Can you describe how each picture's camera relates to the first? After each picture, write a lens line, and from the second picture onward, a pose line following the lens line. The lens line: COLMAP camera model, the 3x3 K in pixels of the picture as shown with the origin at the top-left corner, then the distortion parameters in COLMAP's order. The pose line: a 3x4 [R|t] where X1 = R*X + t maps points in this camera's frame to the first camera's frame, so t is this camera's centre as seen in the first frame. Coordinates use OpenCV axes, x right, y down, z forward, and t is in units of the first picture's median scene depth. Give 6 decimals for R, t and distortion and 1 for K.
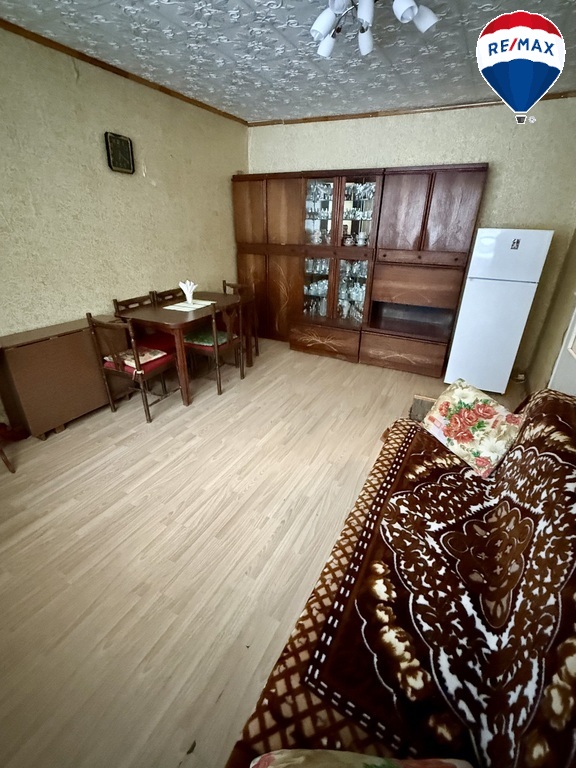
lens RADIAL K [[355.5, 0, 286.2], [0, 355.5, 386.7], [0, 0, 1]] dist [0.003342, 0.000223]
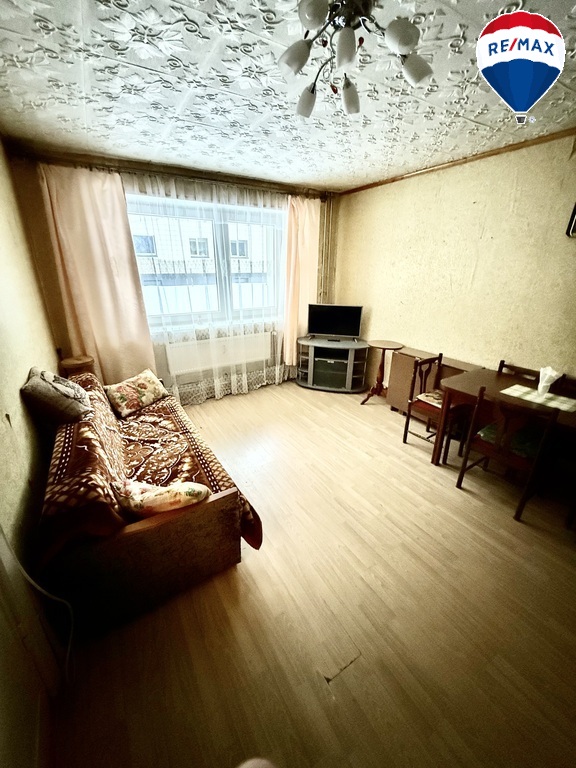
lens RADIAL K [[310.6, 0, 286.0], [0, 310.6, 382.3], [0, 0, 1]] dist [-0.000930, -0.000092]
pose [[-0.512912, 0.279771, -0.811572, 0.633815], [-0.381340, 0.772744, 0.507392, -0.448312], [0.769091, 0.569732, -0.289662, 0.885750]]
